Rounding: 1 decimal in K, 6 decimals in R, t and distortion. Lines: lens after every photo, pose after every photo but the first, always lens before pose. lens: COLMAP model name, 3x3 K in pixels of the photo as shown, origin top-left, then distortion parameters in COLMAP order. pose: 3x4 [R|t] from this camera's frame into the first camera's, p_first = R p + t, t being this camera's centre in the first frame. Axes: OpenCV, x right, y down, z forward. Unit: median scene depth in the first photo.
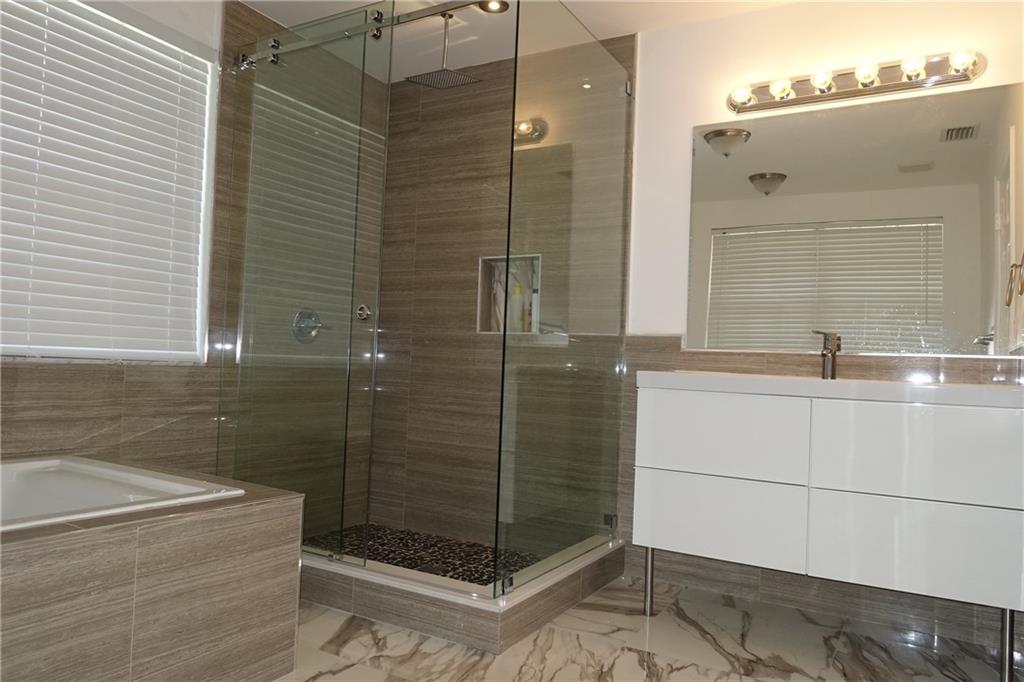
lens RADIAL K [[707.7, 0, 515.4], [0, 707.7, 344.1], [0, 0, 1]] dist [-0.000997, -0.002498]
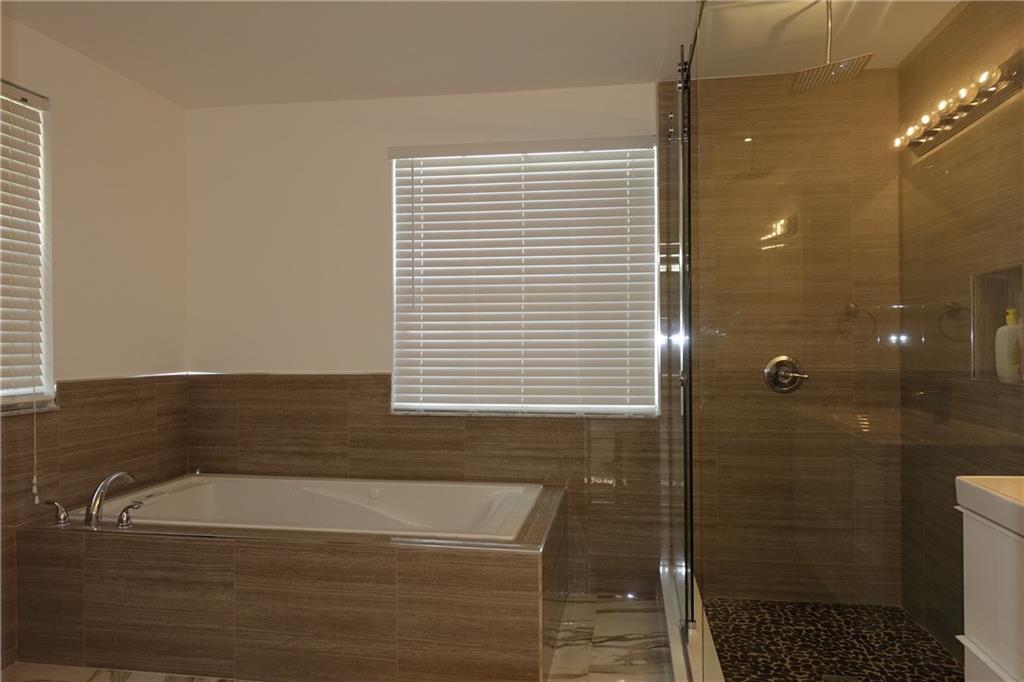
lens RADIAL K [[707.7, 0, 515.4], [0, 707.7, 344.1], [0, 0, 1]] dist [-0.000997, -0.002498]
pose [[0.350819, -0.042979, -0.935456, 0.530850], [0.047354, 0.998482, -0.028116, -0.064944], [0.935245, -0.034434, 0.352322, 0.387070]]
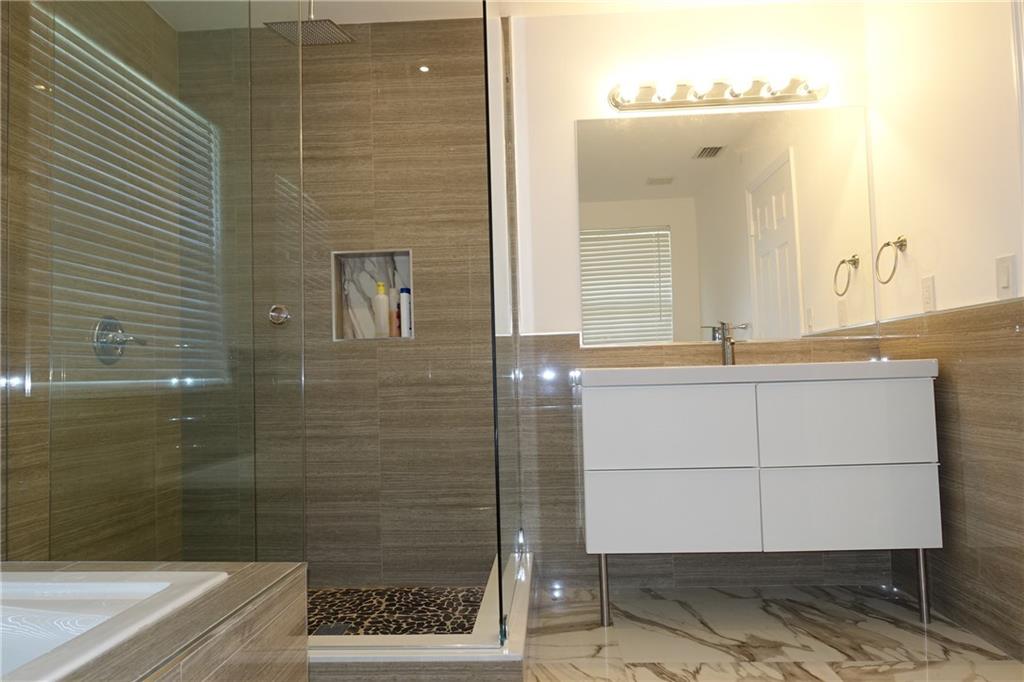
lens RADIAL K [[707.7, 0, 515.4], [0, 707.7, 344.1], [0, 0, 1]] dist [-0.000997, -0.002498]
pose [[0.888729, -0.046062, 0.456114, -0.291030], [0.052117, 0.998641, -0.000698, 0.000046], [-0.455461, 0.024392, 0.889921, 0.172998]]
